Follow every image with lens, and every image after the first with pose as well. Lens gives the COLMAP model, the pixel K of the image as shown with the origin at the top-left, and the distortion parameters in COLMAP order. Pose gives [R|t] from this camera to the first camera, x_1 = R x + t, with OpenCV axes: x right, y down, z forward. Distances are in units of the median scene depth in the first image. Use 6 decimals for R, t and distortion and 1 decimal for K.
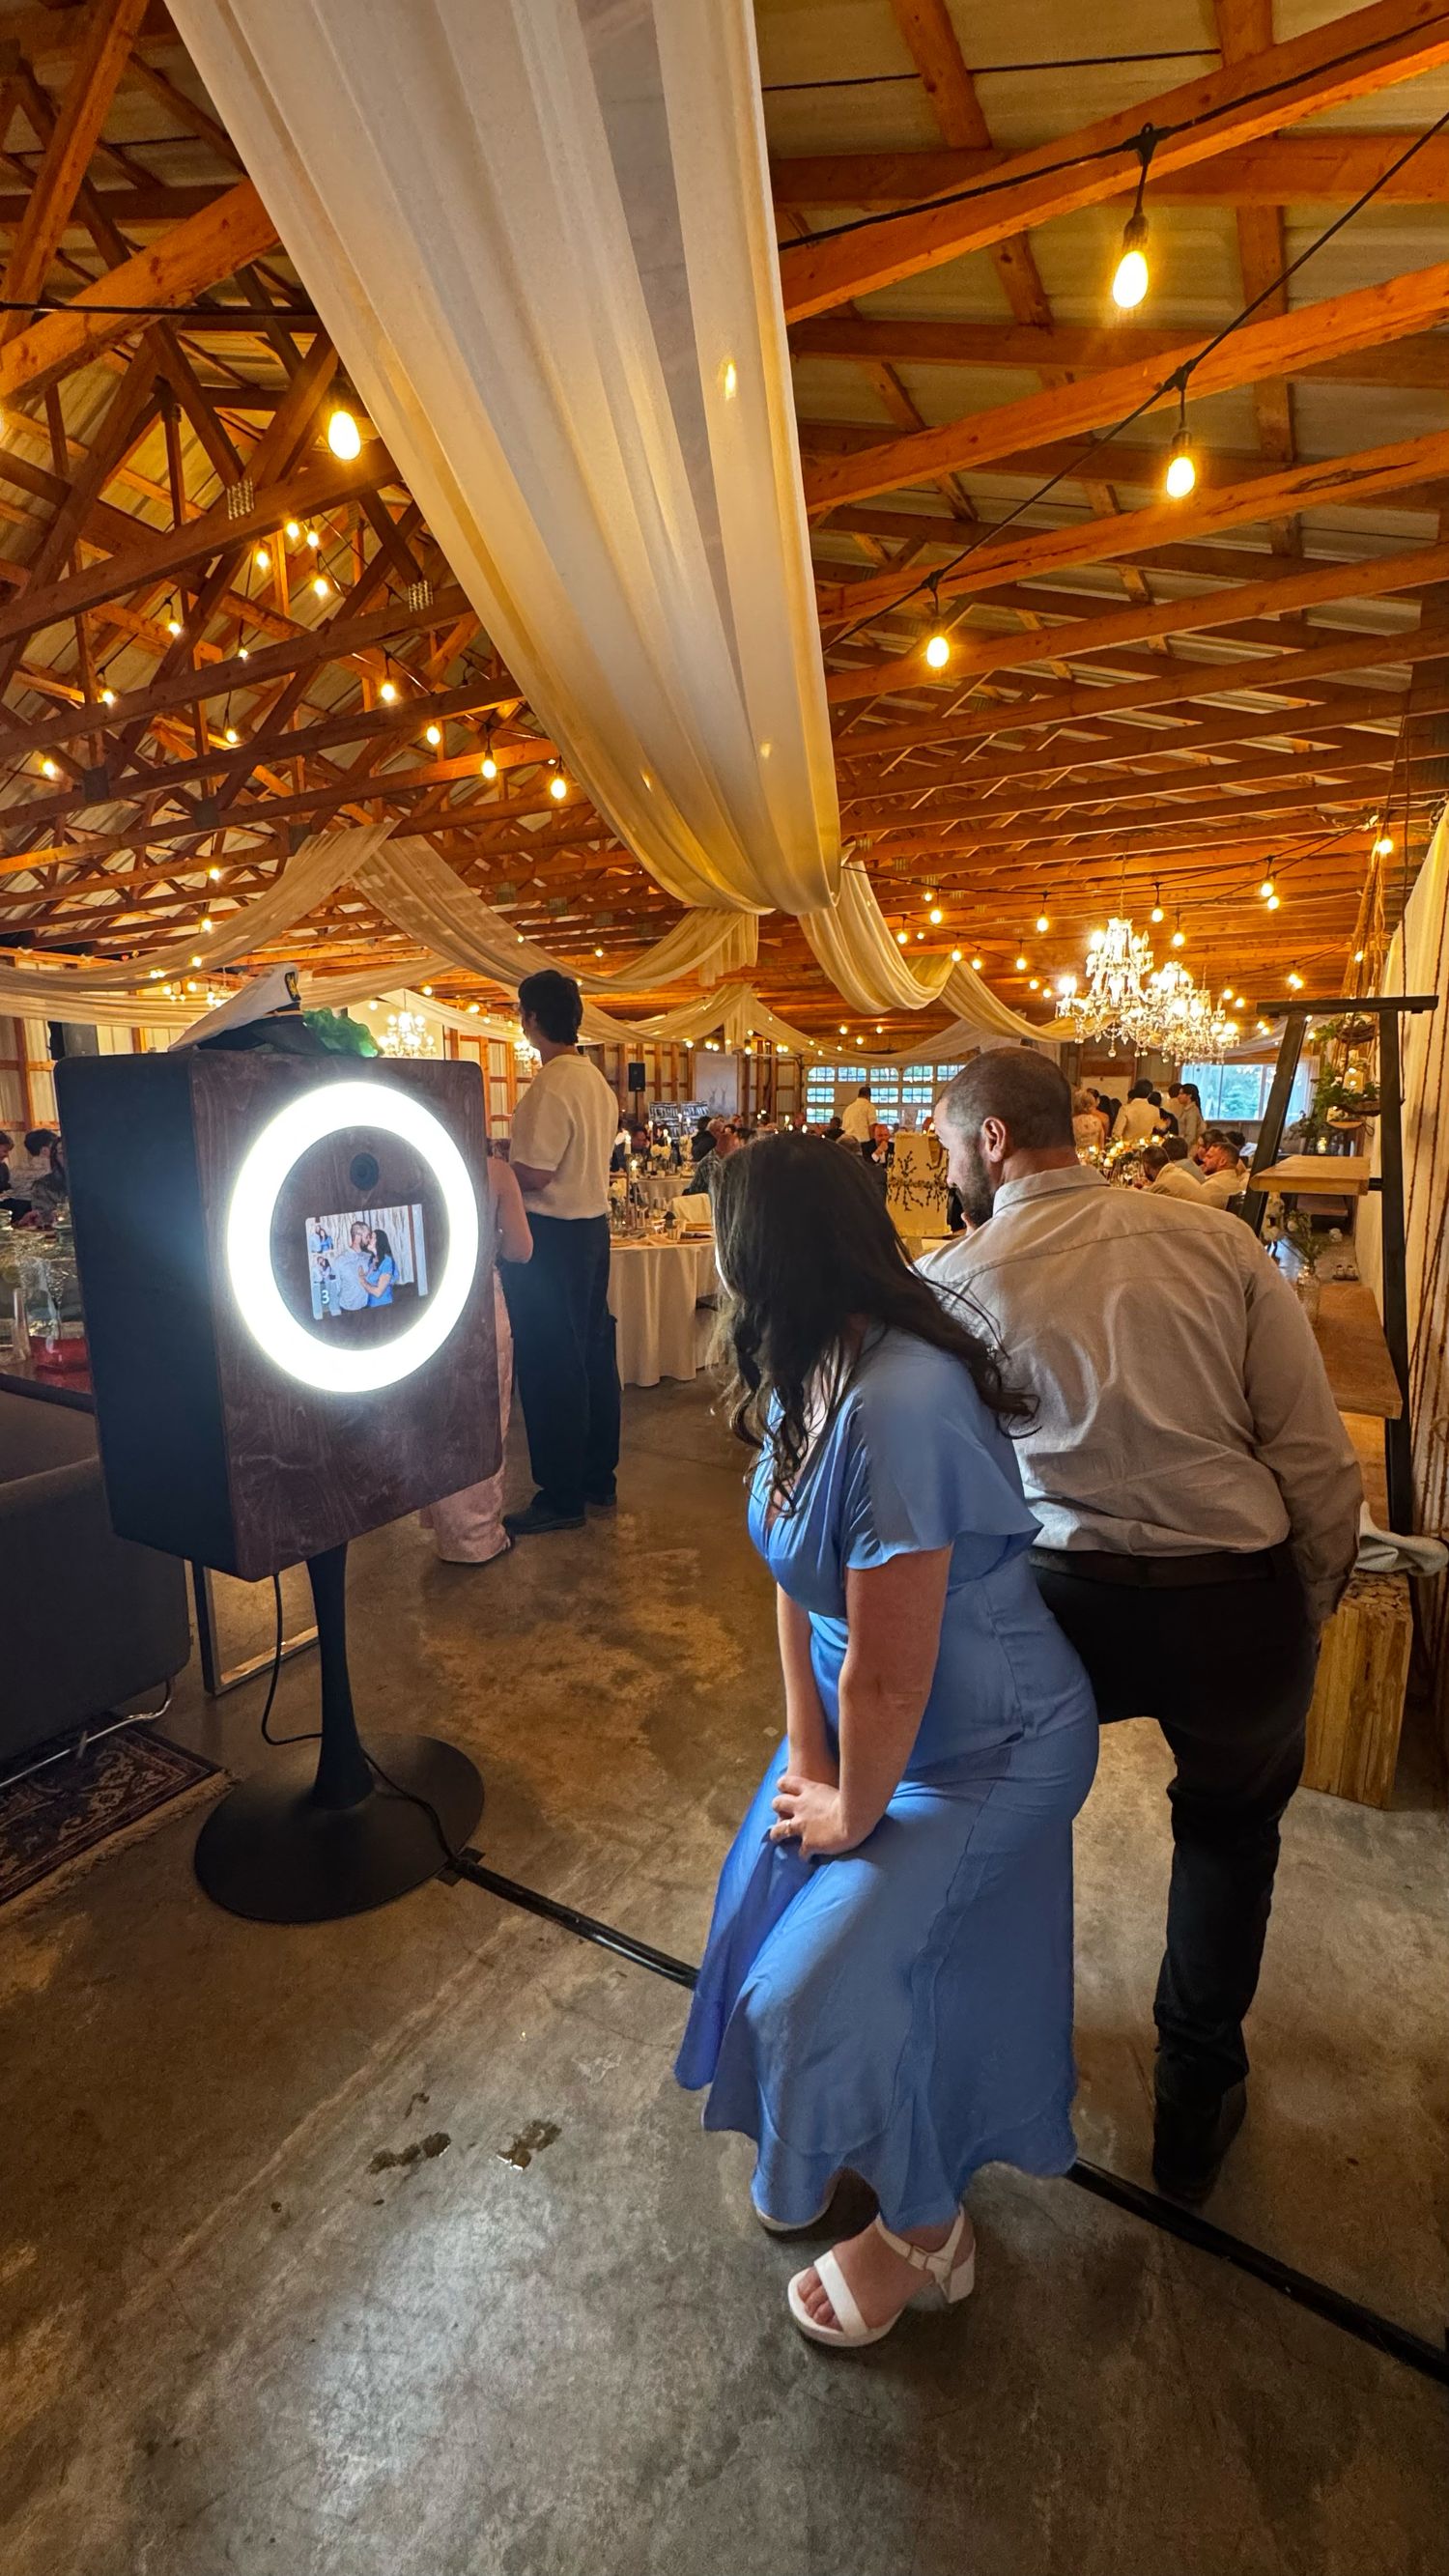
lens RADIAL K [[1056.9, 0, 724.9], [0, 1056.9, 1291.3], [0, 0, 1]] dist [-0.000898, 0.000130]
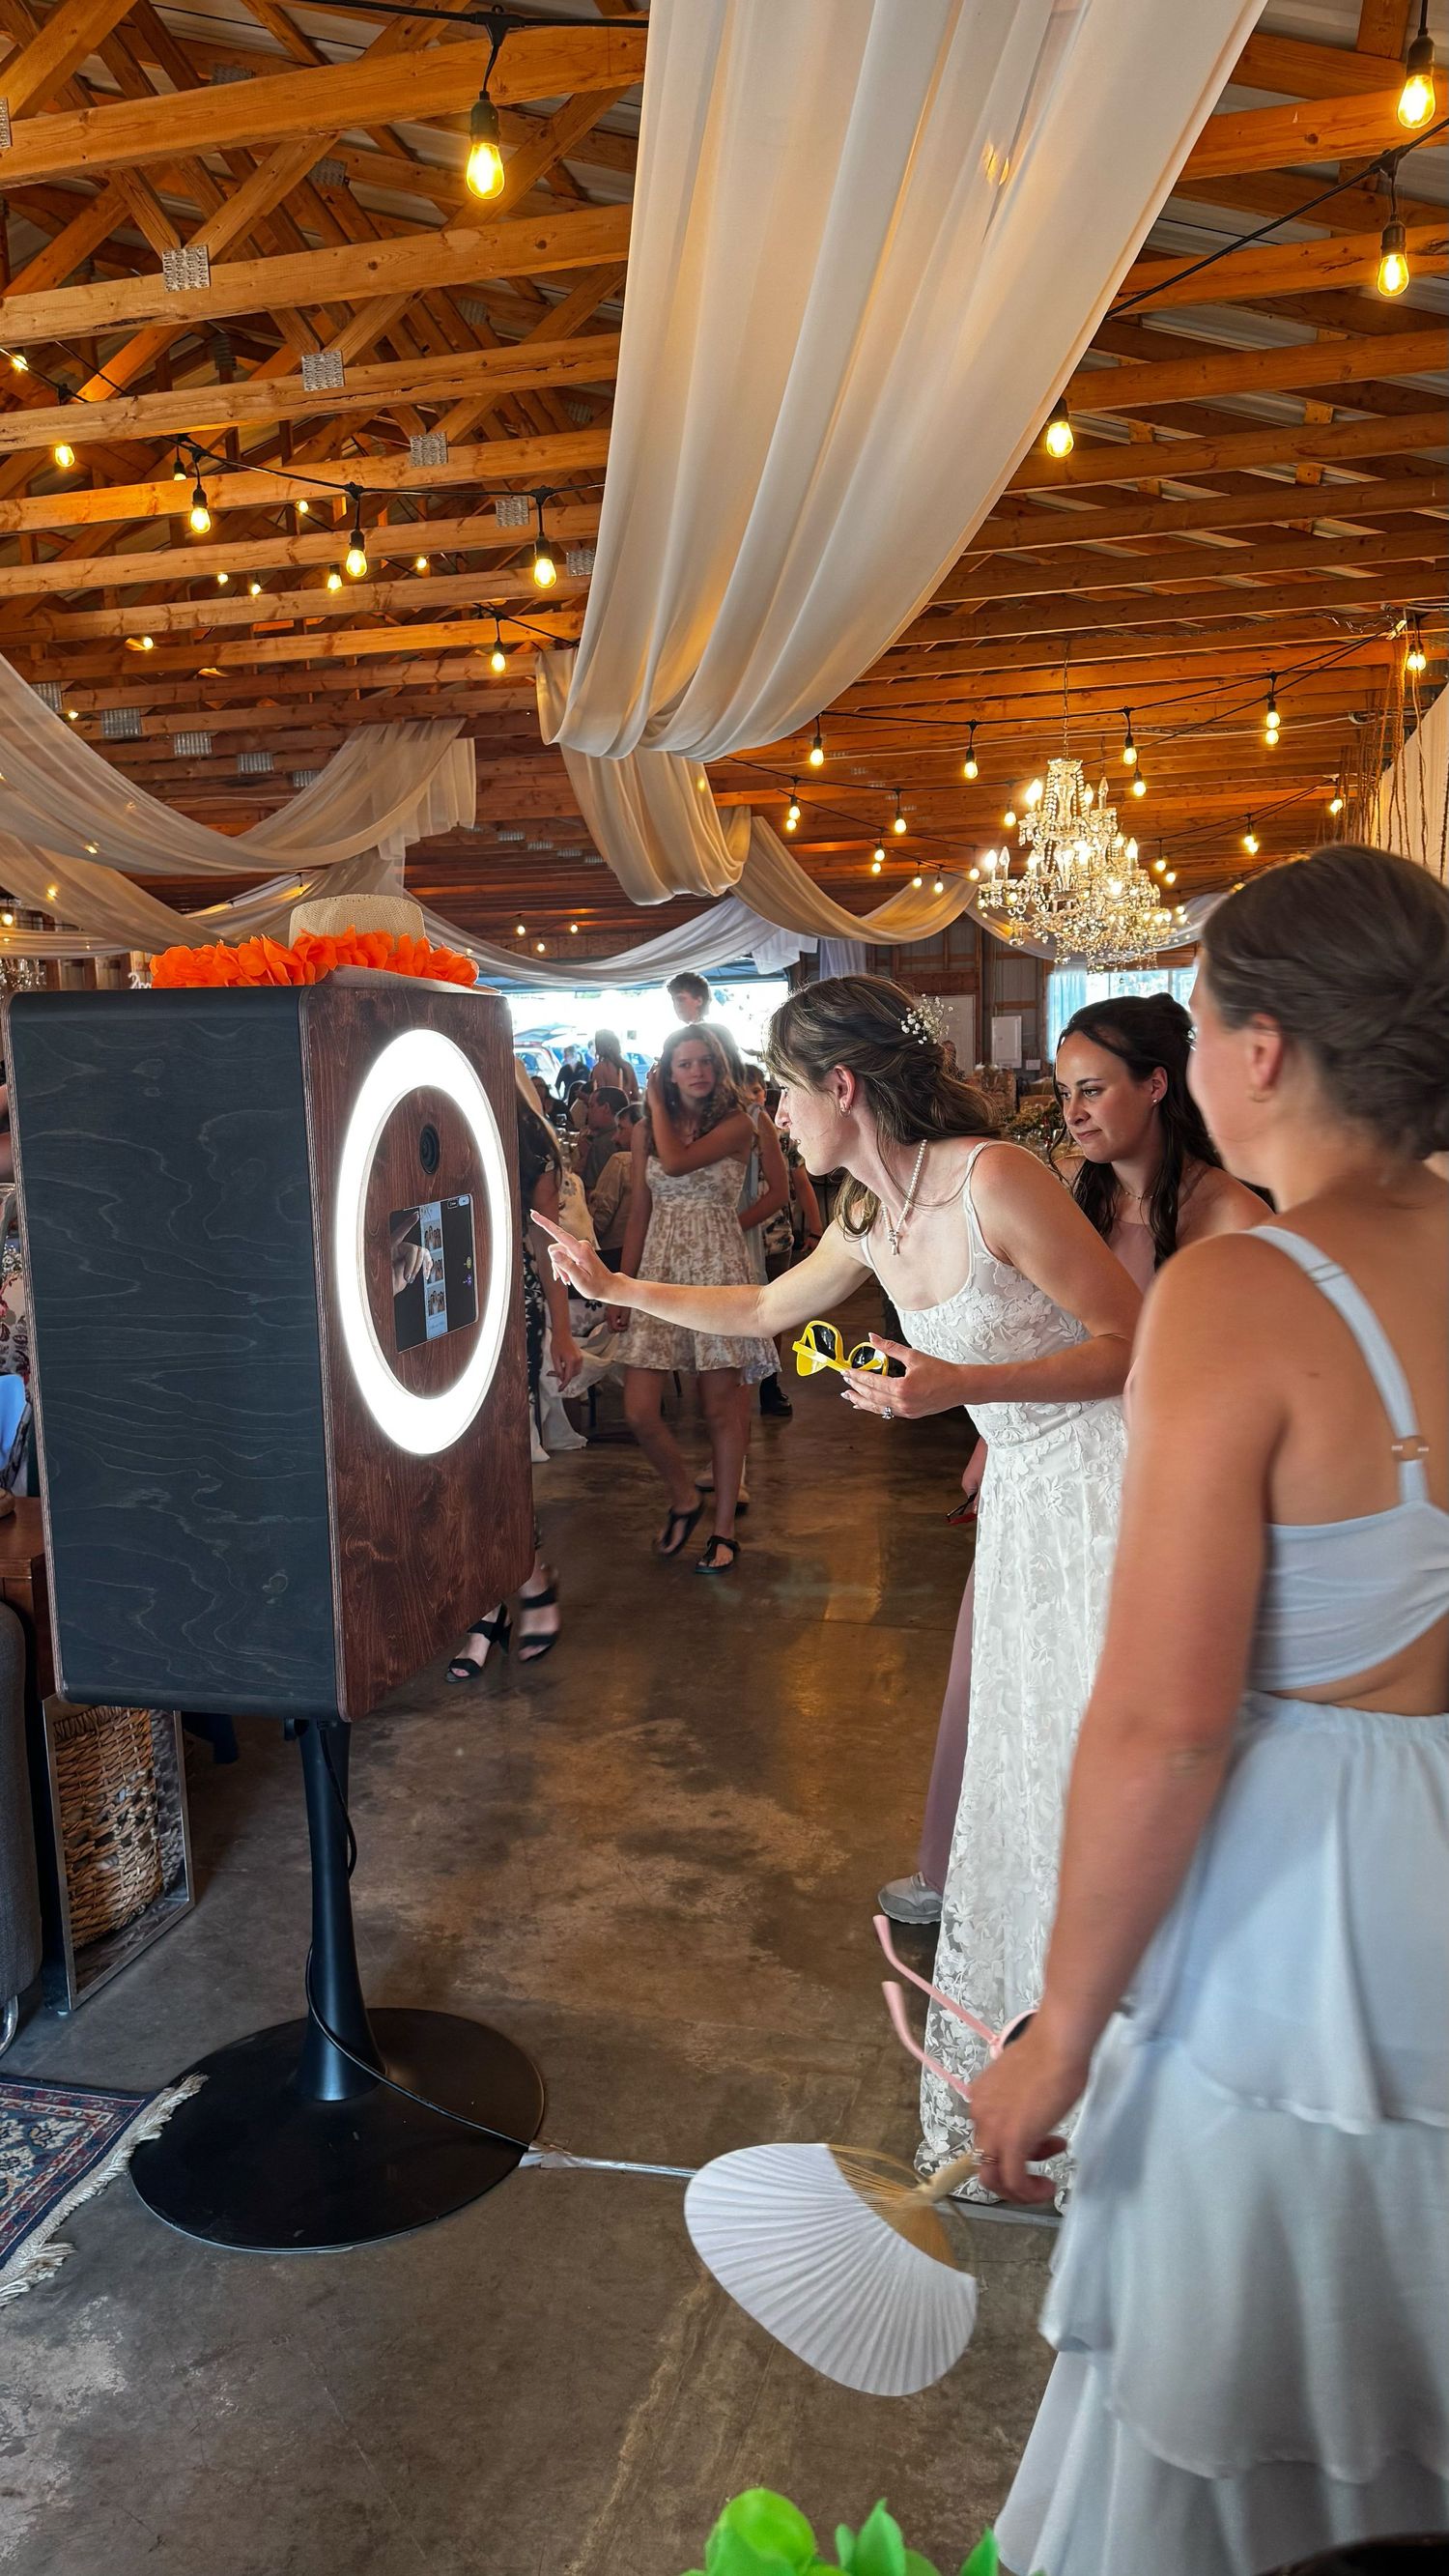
lens RADIAL K [[1890.2, 0, 725.3], [0, 1890.2, 1302.0], [0, 0, 1]] dist [0.001129, -0.016174]
pose [[0.960646, -0.073188, 0.267962, -0.357875], [0.086474, 0.995525, -0.038105, 0.044697], [-0.263974, 0.059777, 0.962676, -0.168722]]
